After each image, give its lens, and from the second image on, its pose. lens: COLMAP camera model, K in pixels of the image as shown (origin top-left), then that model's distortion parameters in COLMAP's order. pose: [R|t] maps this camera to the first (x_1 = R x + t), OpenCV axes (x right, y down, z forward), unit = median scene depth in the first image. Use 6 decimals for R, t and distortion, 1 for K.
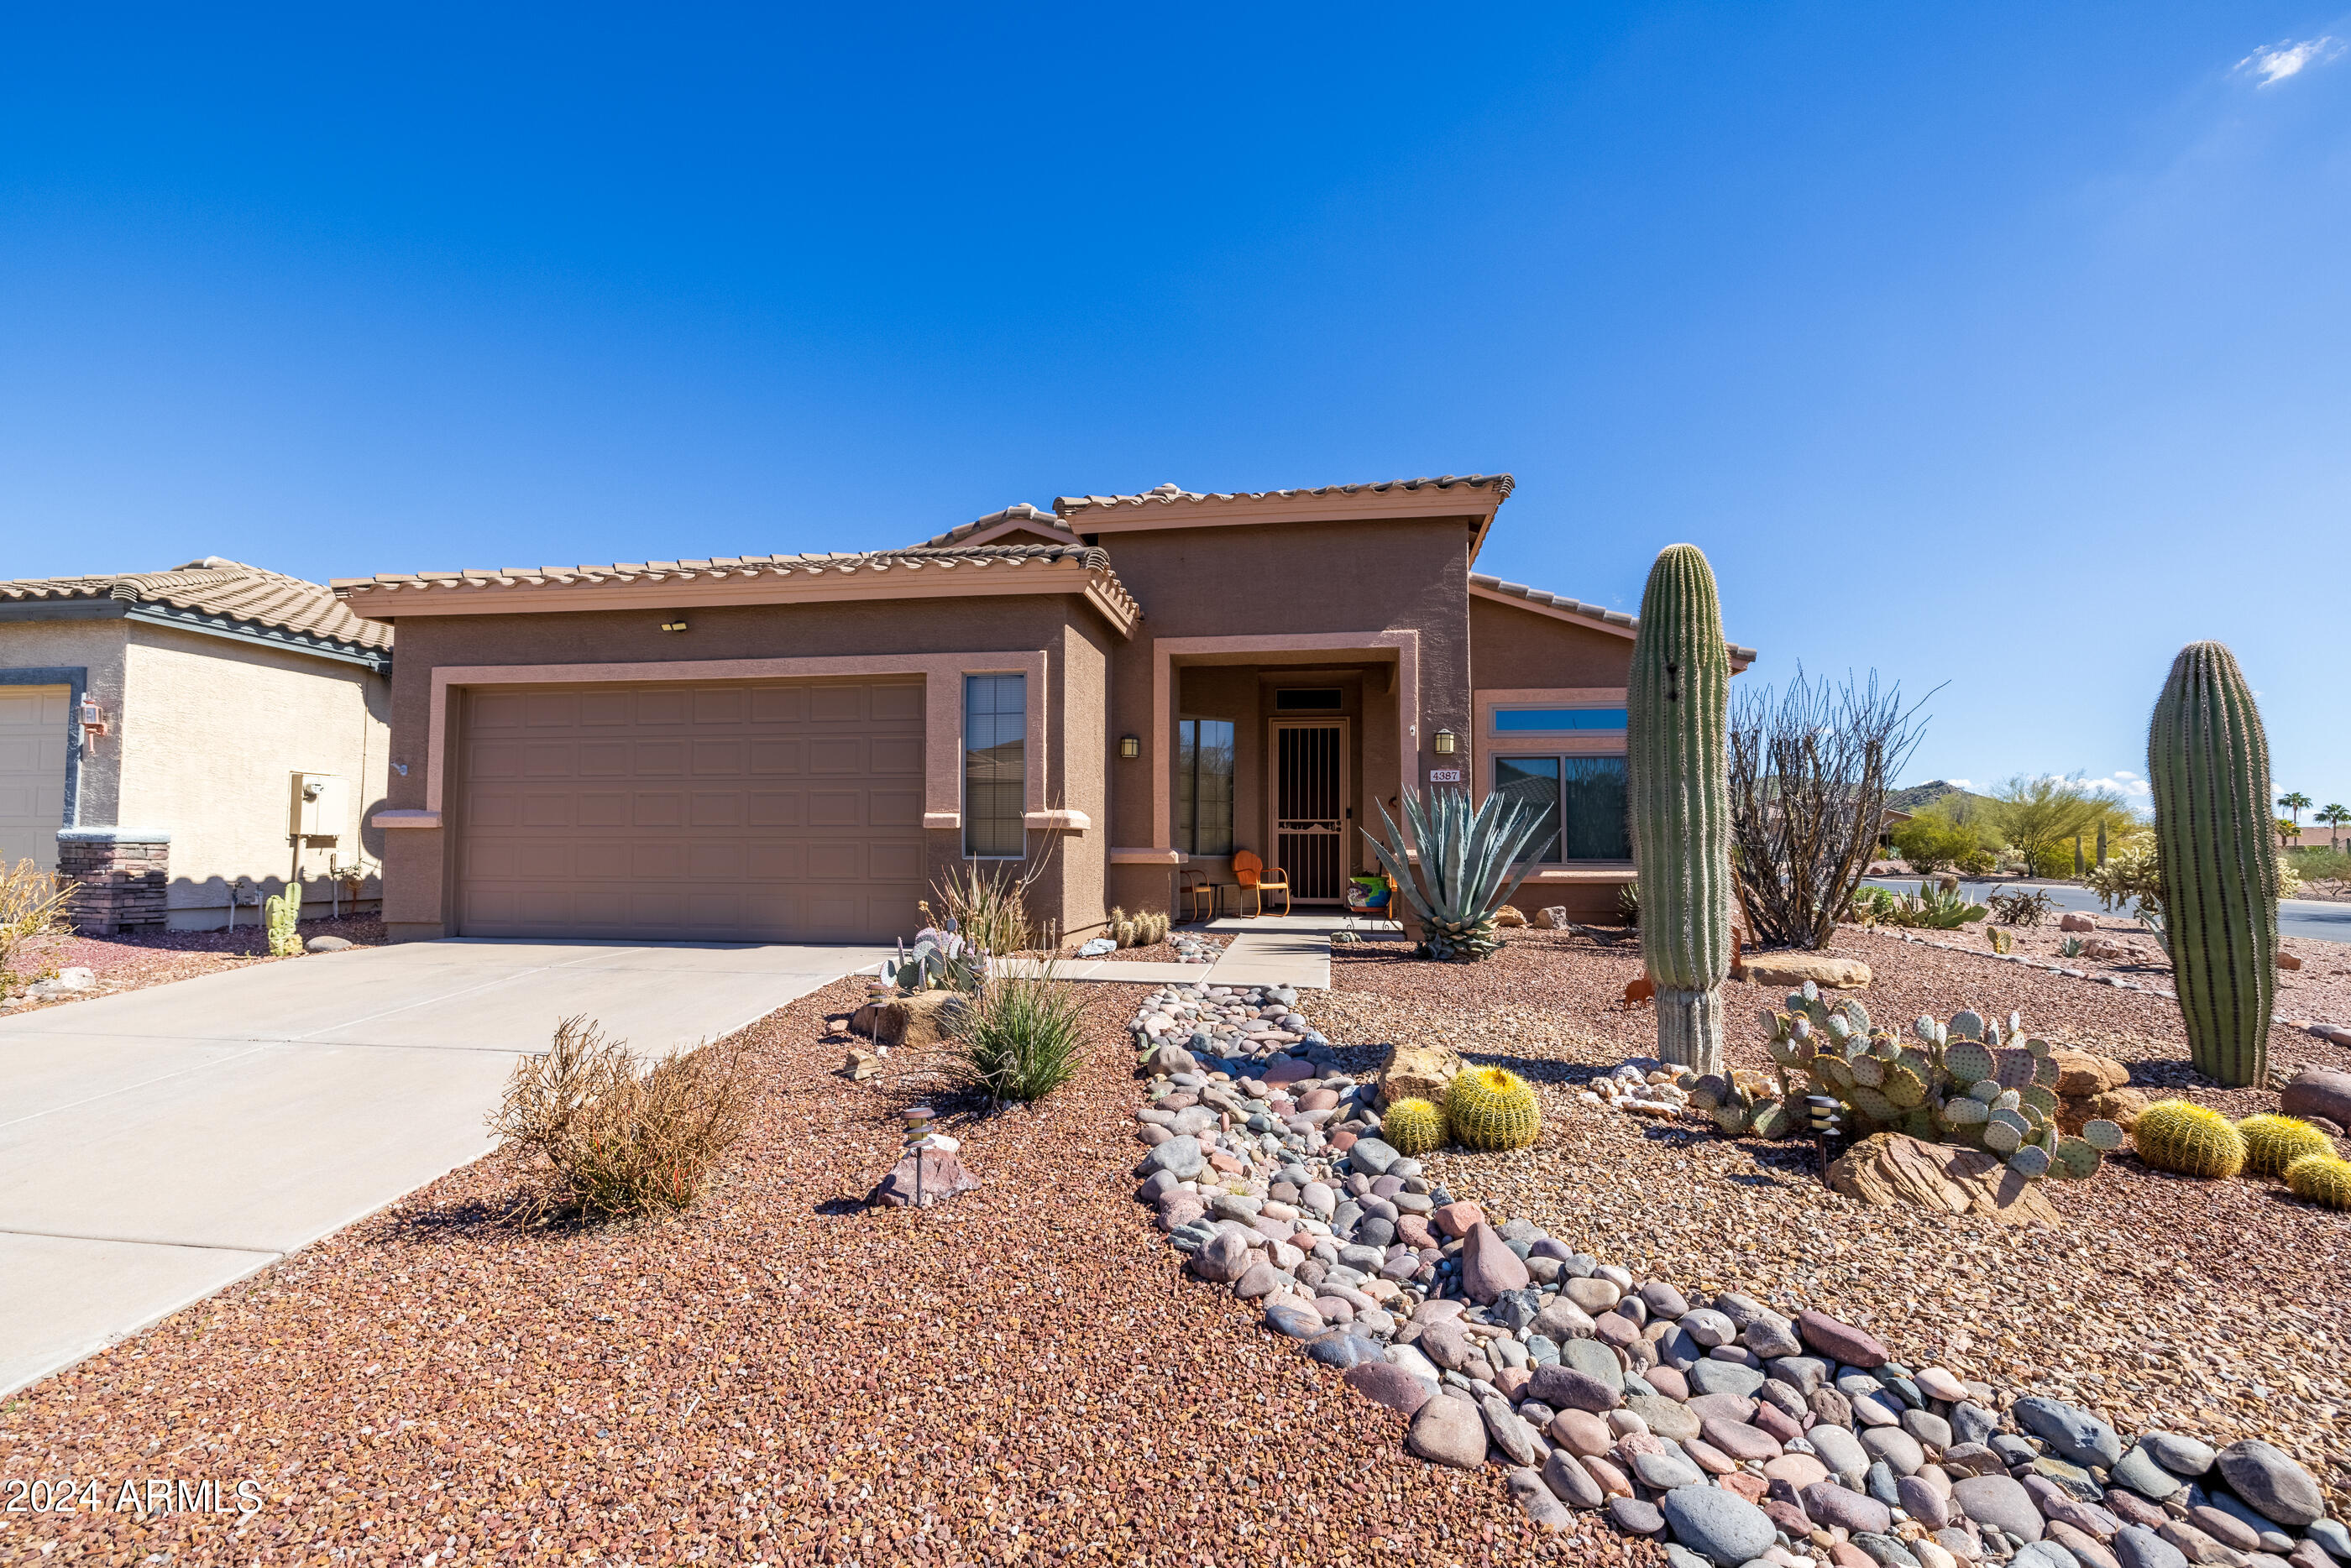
lens RADIAL K [[1016.1, 0, 1181.4], [0, 1016.1, 808.0], [0, 0, 1]] dist [0.001327, -0.000445]
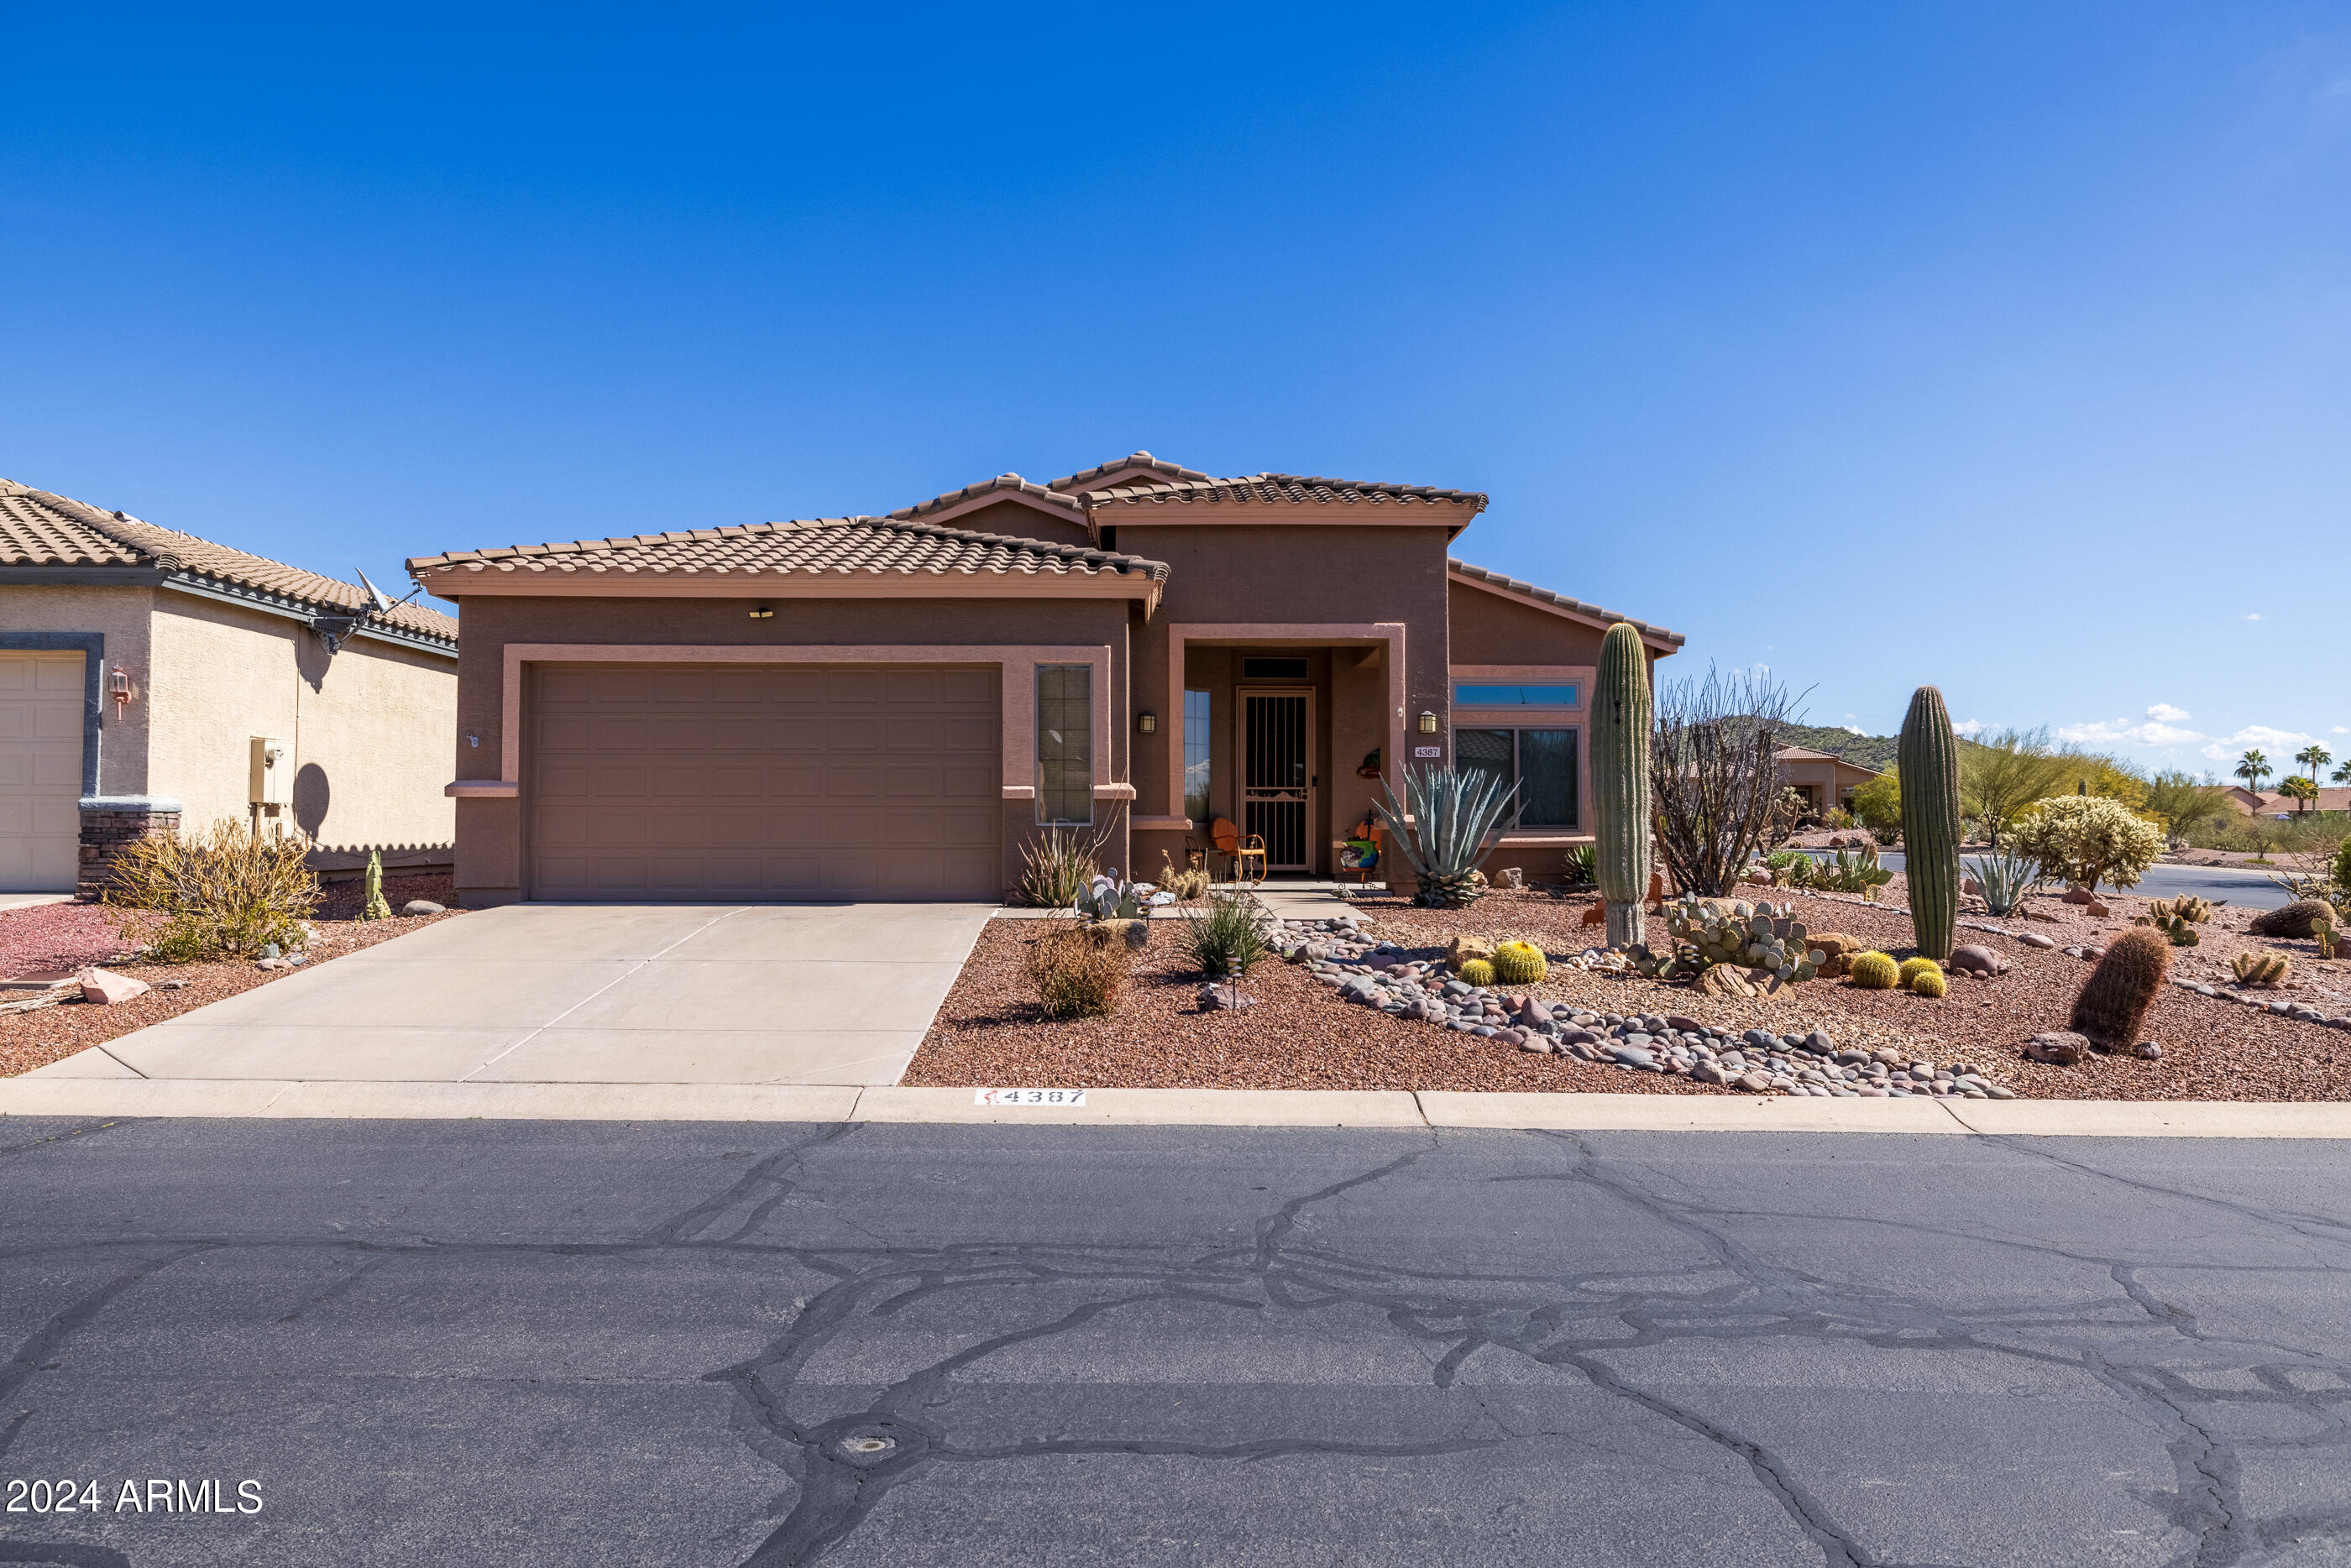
lens RADIAL K [[1490.0, 0, 1177.6], [0, 1490.0, 776.2], [0, 0, 1]] dist [0.004251, -0.002954]
pose [[0.985416, 0.002825, 0.170139, -0.331579], [-0.005034, 0.999909, 0.012552, -0.026347], [-0.170088, -0.013225, 0.985340, -0.662831]]
